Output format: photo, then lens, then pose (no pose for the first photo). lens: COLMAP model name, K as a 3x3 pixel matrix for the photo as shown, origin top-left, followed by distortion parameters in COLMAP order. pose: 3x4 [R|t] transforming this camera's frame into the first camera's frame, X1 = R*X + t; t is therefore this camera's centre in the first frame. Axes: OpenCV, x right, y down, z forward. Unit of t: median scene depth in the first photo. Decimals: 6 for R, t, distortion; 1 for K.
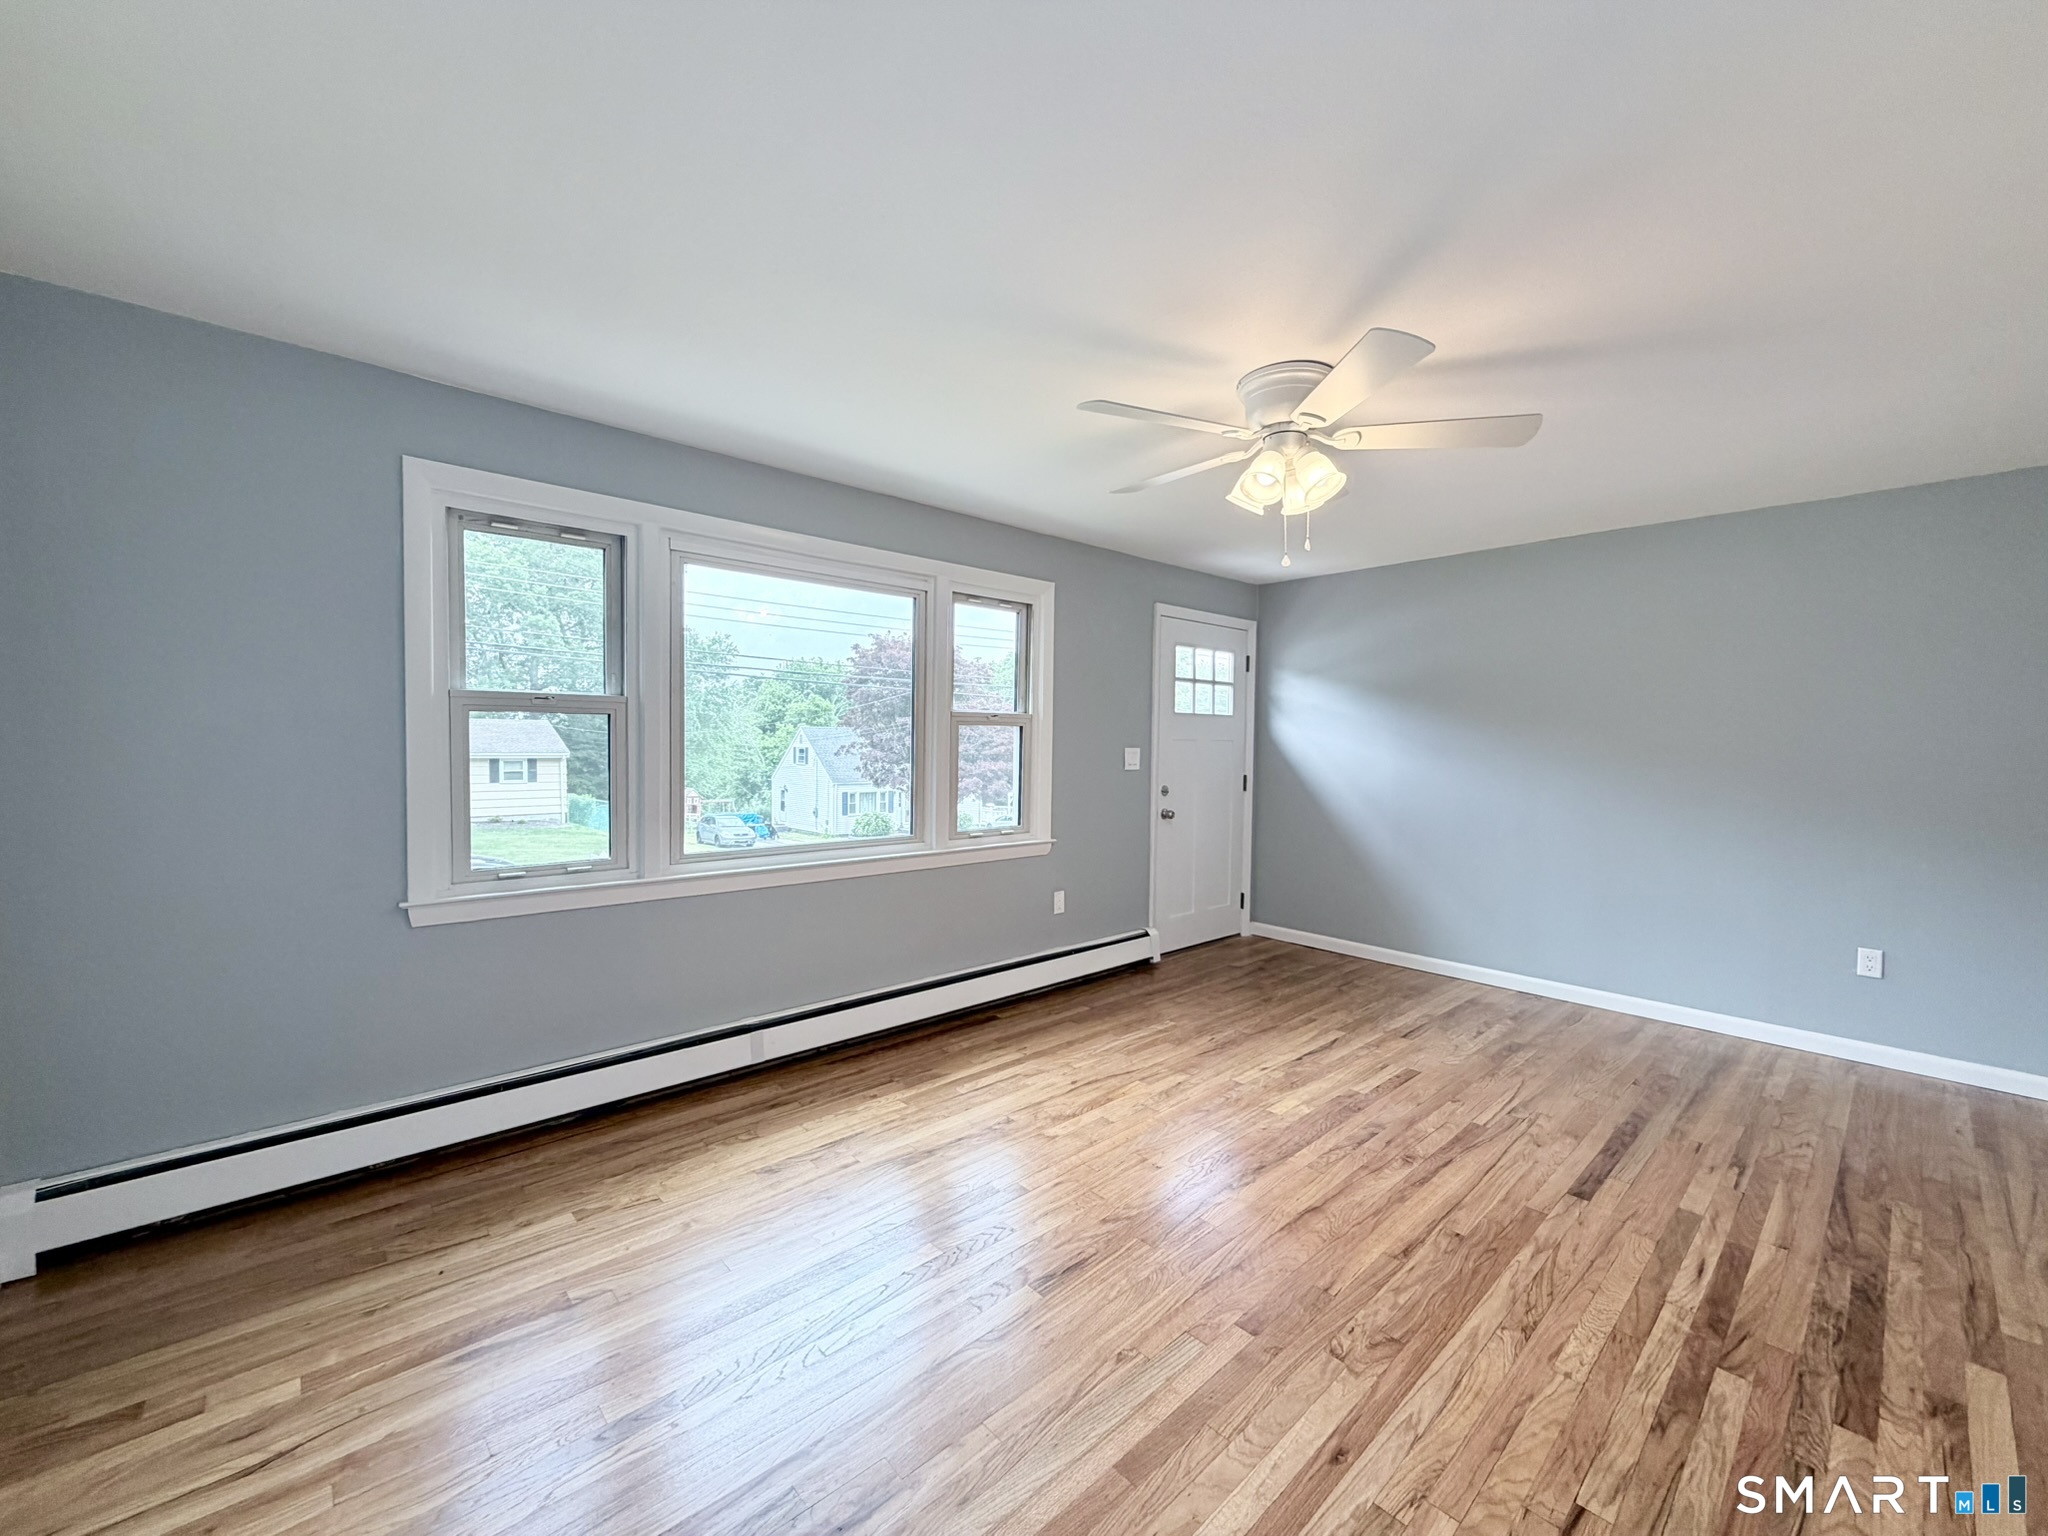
lens RADIAL K [[821.0, 0, 1013.9], [0, 821.0, 770.2], [0, 0, 1]] dist [0.004503, -0.000069]
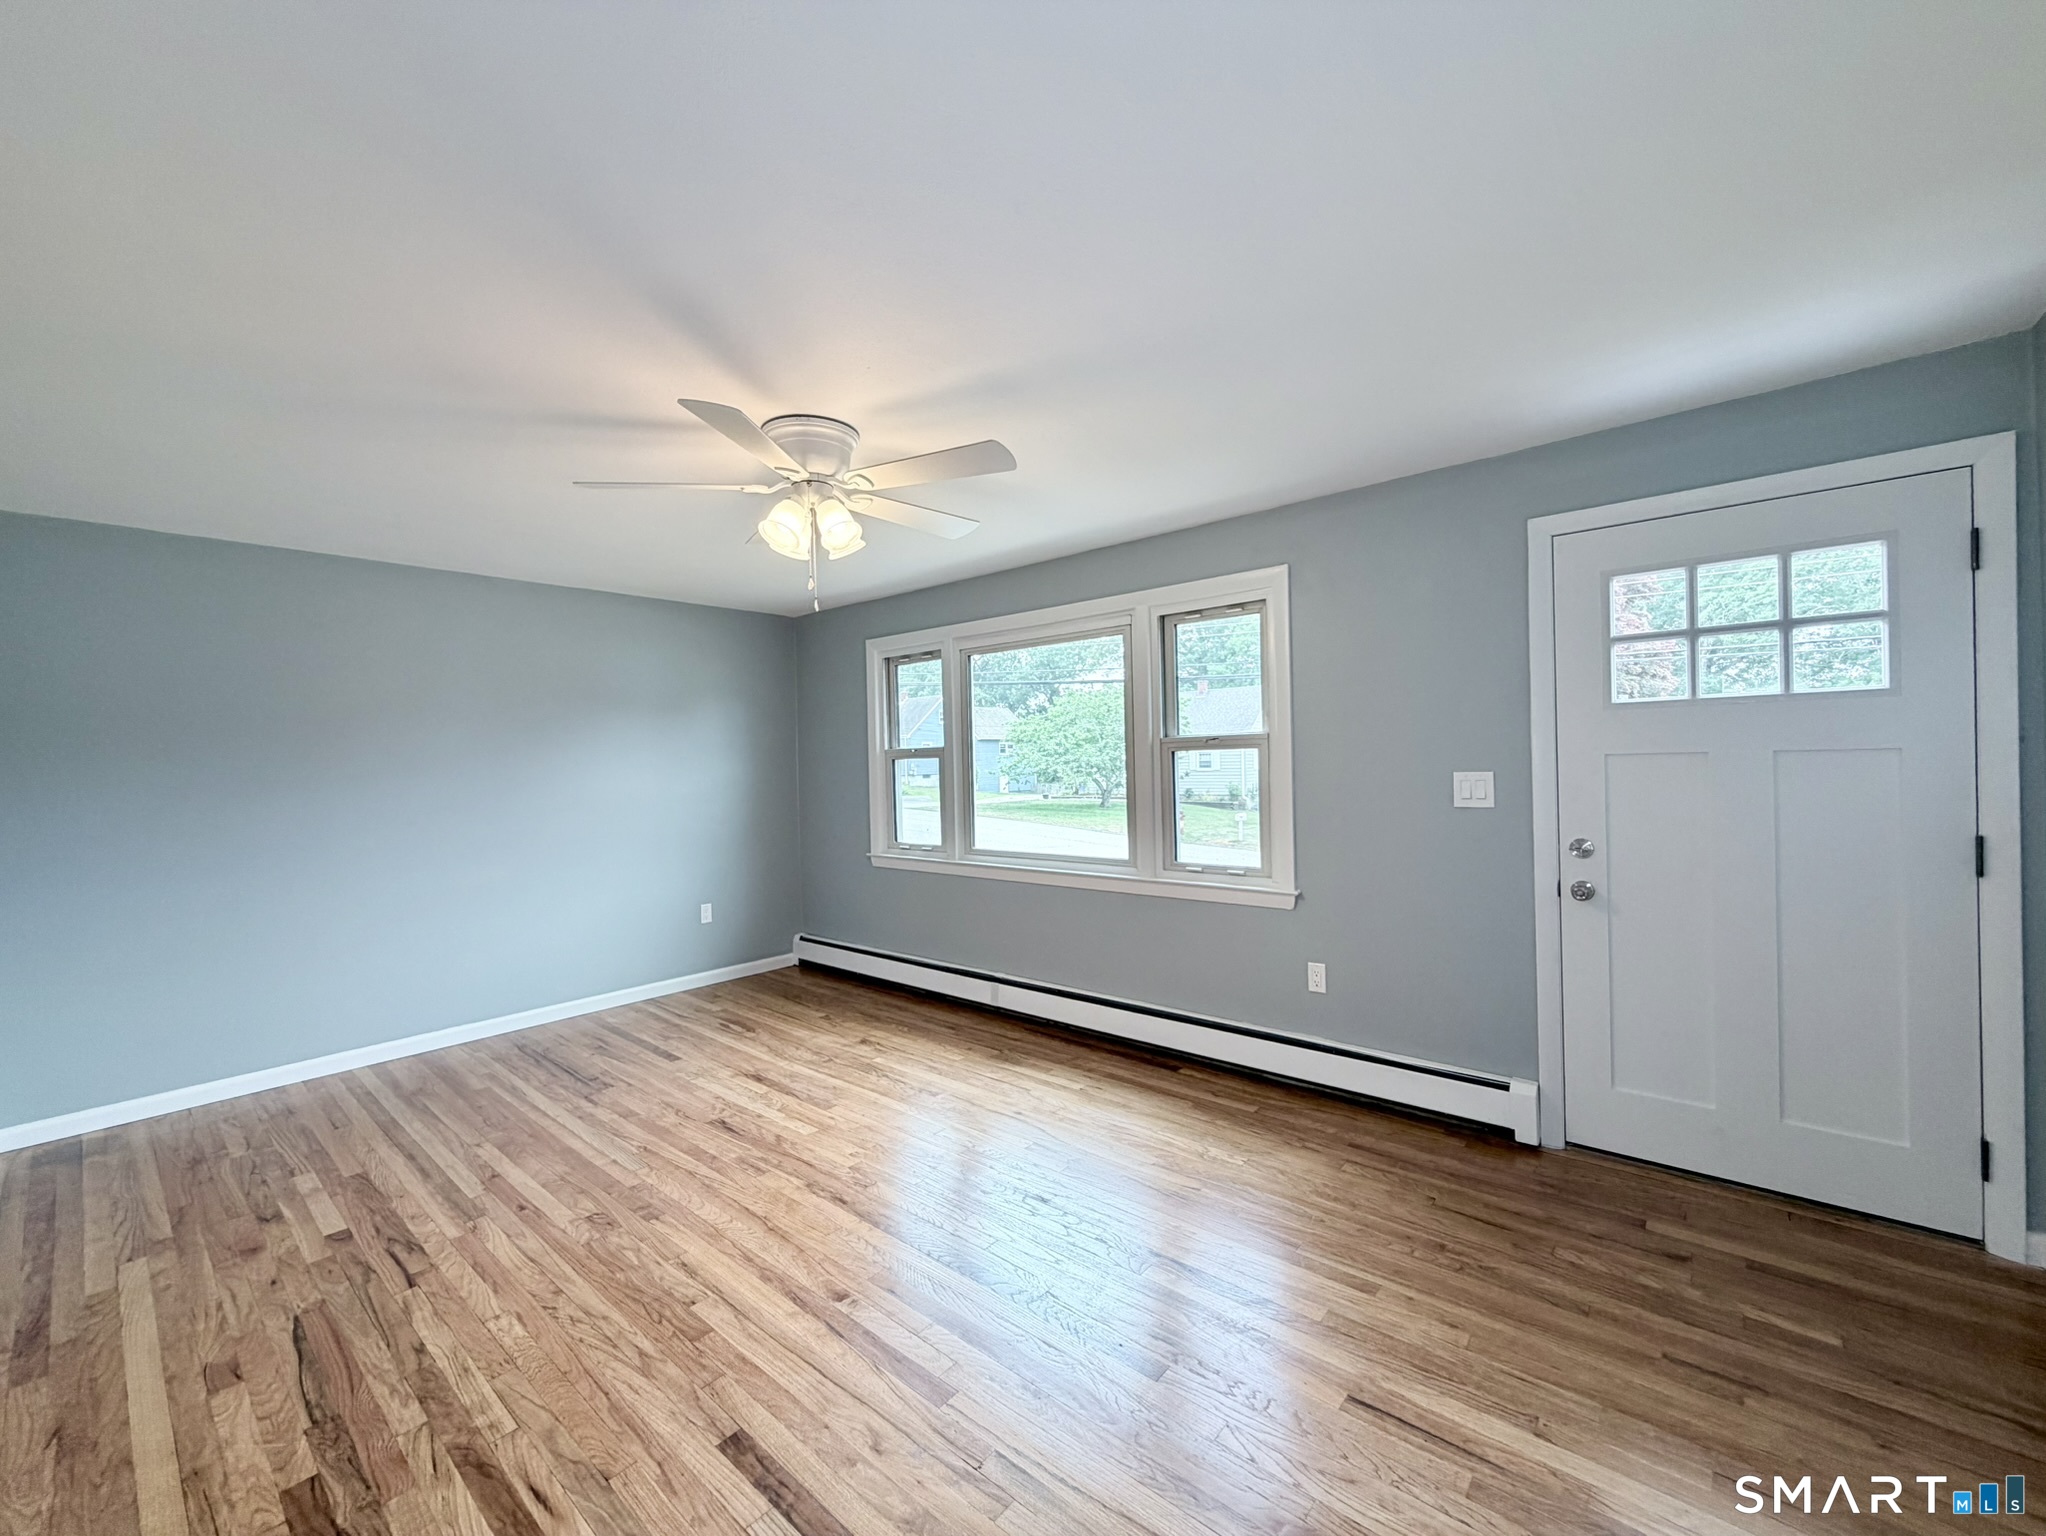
lens RADIAL K [[813.6, 0, 1016.7], [0, 813.6, 768.7], [0, 0, 1]] dist [0.001308, -0.000304]
pose [[0.121414, -0.007323, -0.992575, 0.941792], [-0.009268, 0.999921, -0.008511, -0.027992], [0.992559, 0.010232, 0.121337, 0.774757]]
